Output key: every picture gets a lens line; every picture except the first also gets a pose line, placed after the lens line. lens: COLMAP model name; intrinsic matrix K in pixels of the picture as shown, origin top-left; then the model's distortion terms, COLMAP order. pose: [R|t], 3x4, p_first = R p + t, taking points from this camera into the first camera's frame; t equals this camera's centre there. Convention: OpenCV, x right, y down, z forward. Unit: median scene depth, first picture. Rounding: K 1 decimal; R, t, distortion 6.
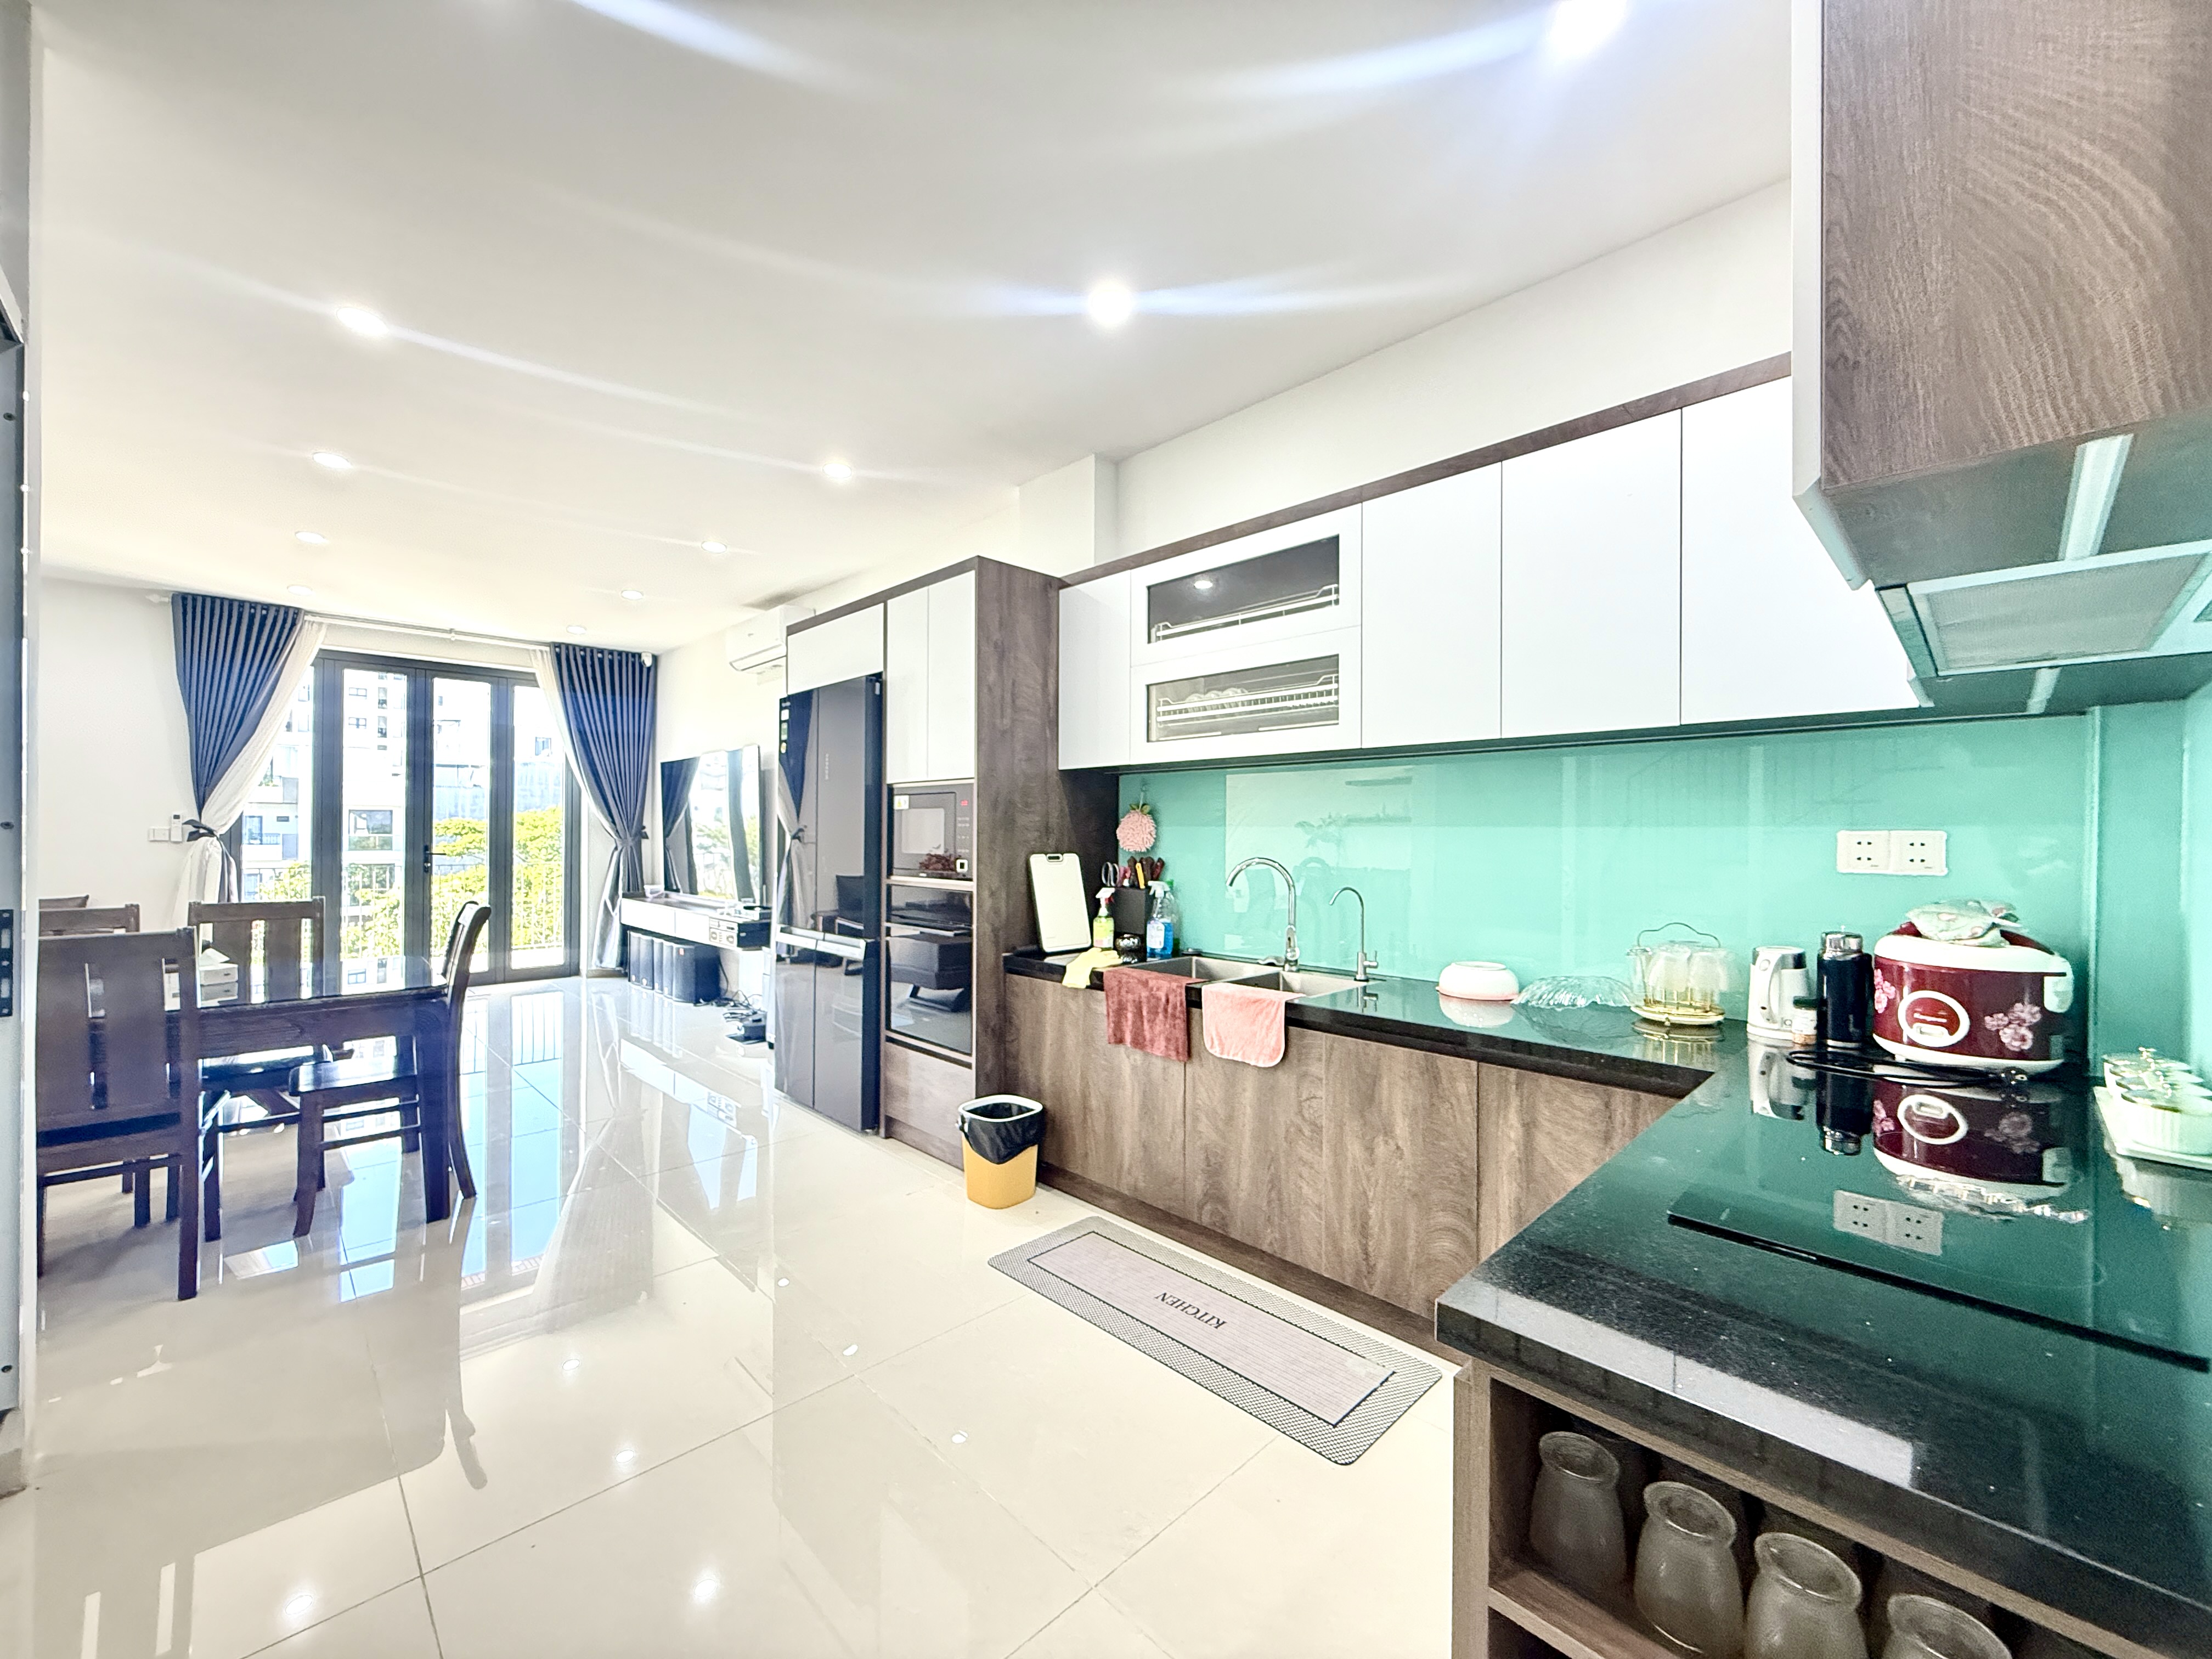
lens RADIAL K [[878.6, 0, 1101.1], [0, 878.6, 832.2], [0, 0, 1]] dist [-0.001084, 0.000003]
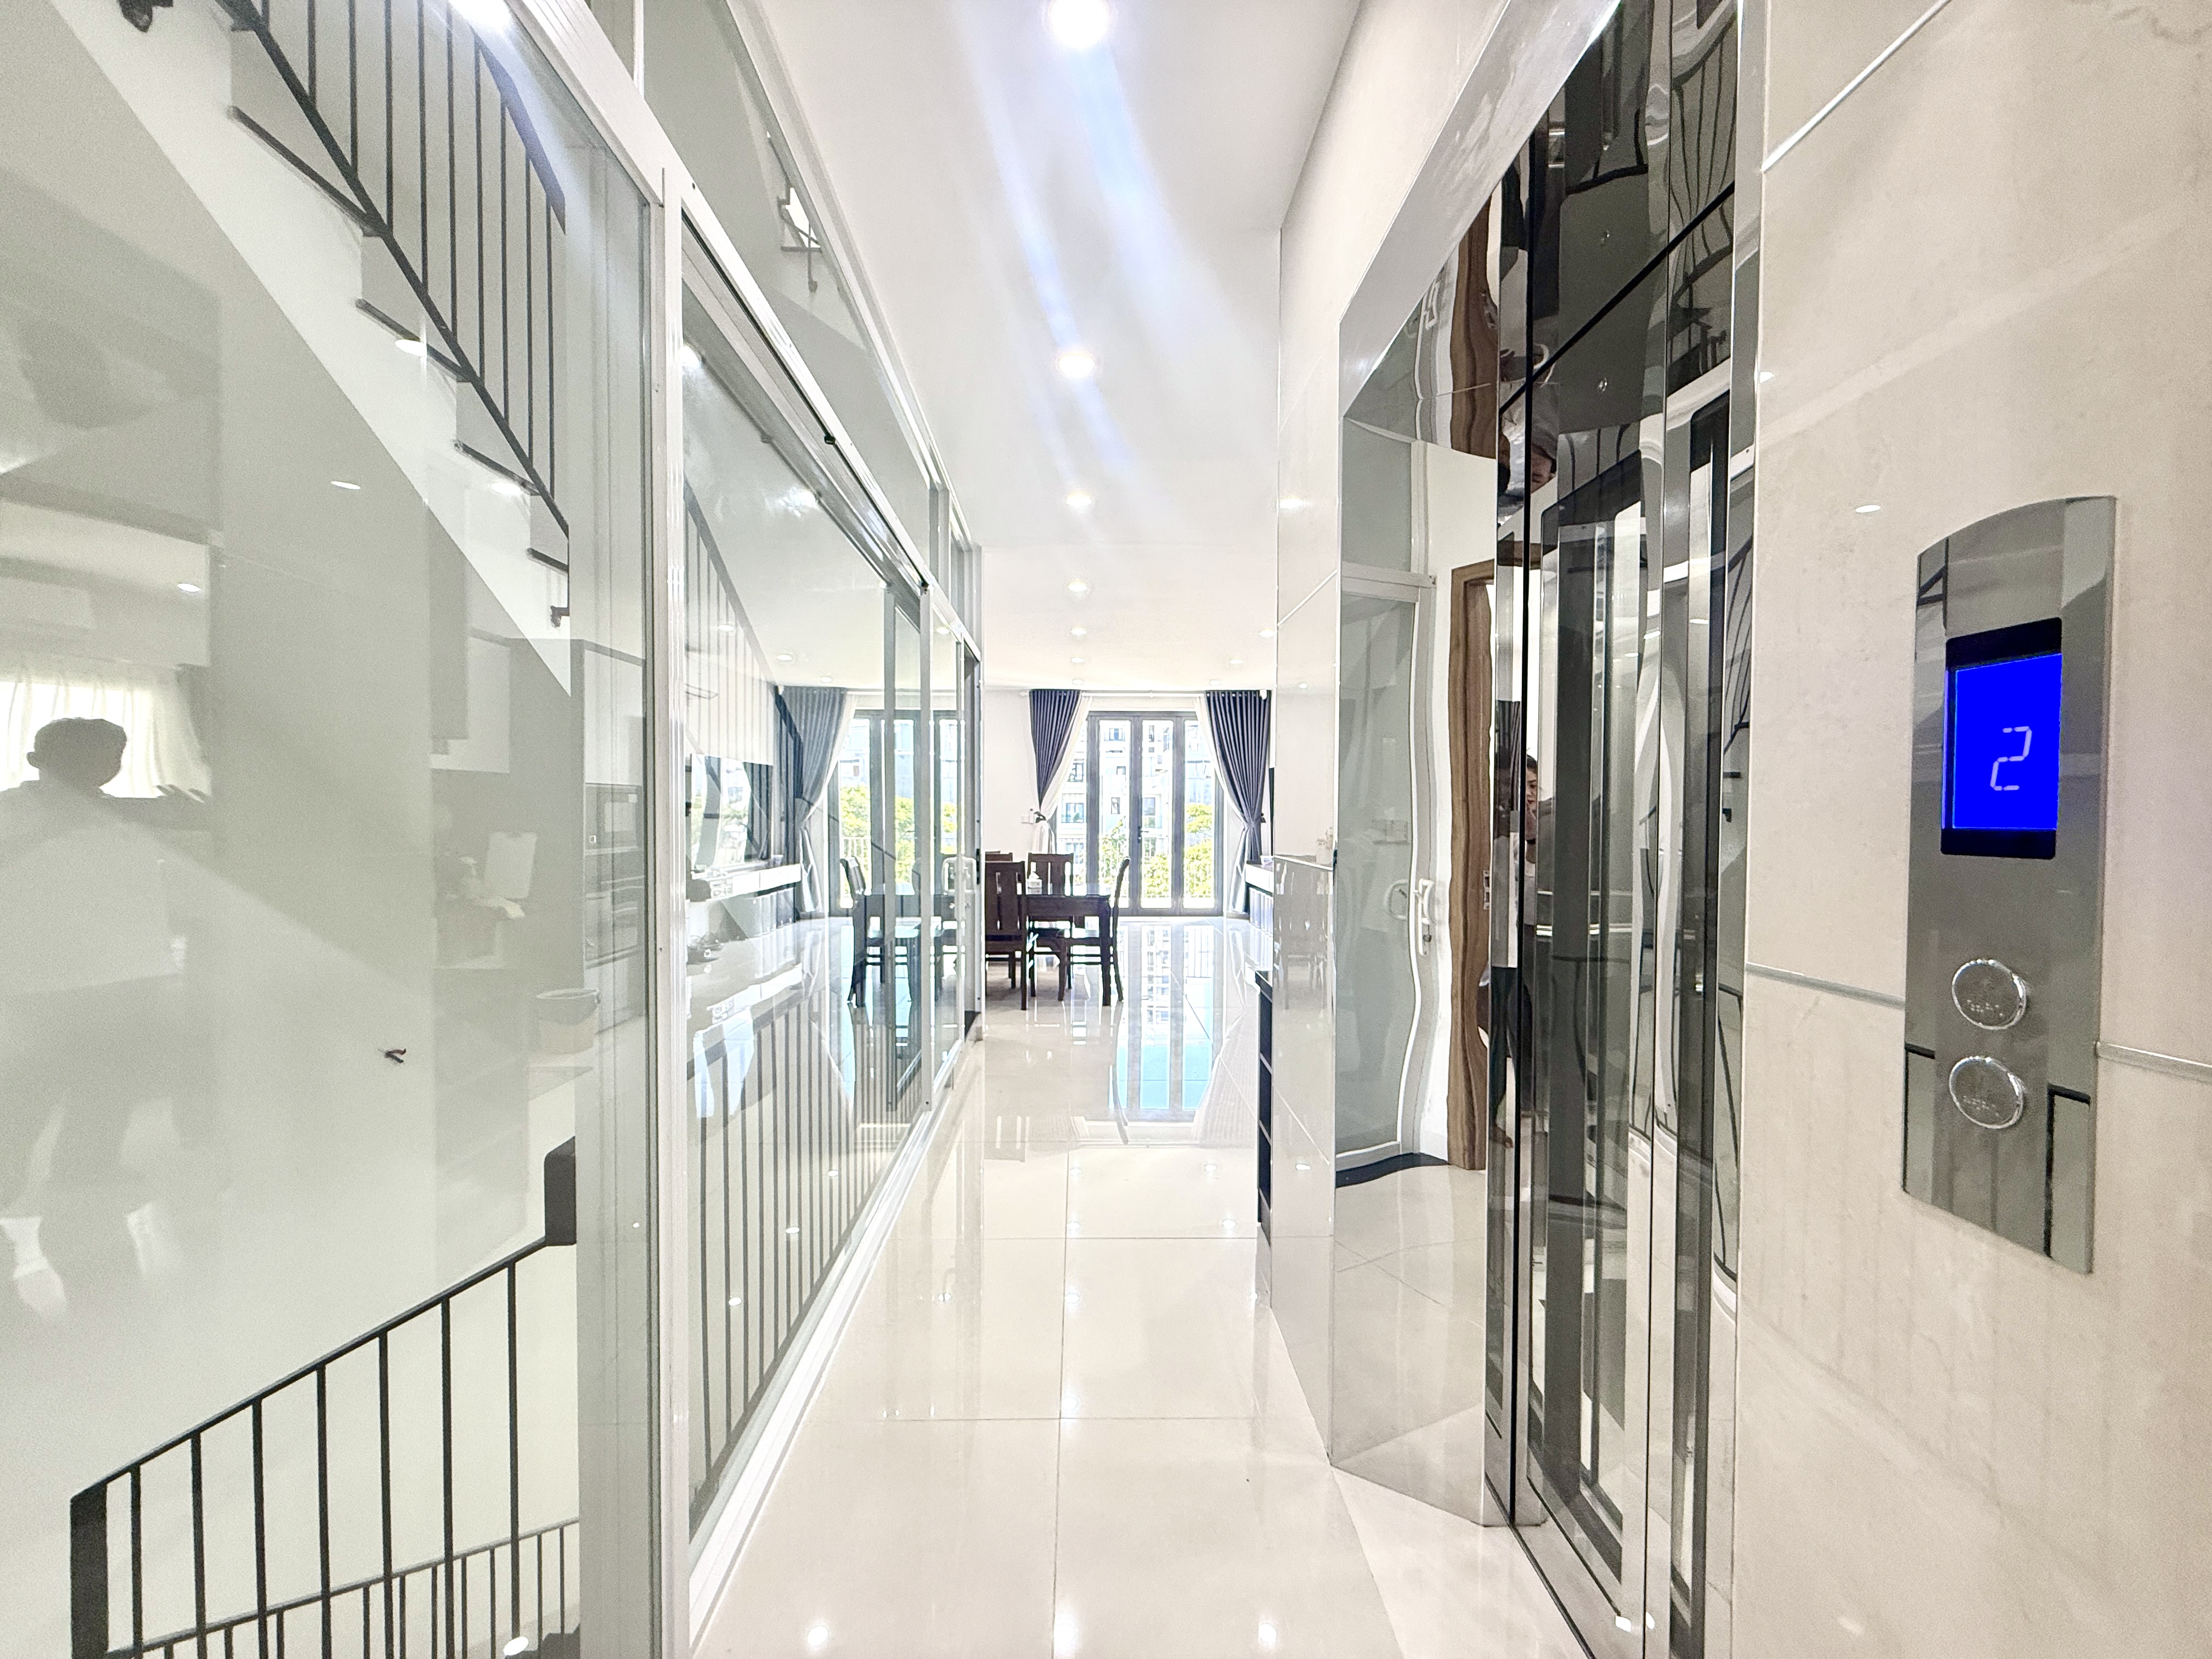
lens RADIAL K [[878.6, 0, 1101.1], [0, 878.6, 832.2], [0, 0, 1]] dist [-0.001084, 0.000003]
pose [[0.734903, 0.012404, -0.678058, 0.292551], [0.001383, 0.999803, 0.019790, -0.006582], [0.678170, -0.015482, 0.734742, -0.245371]]
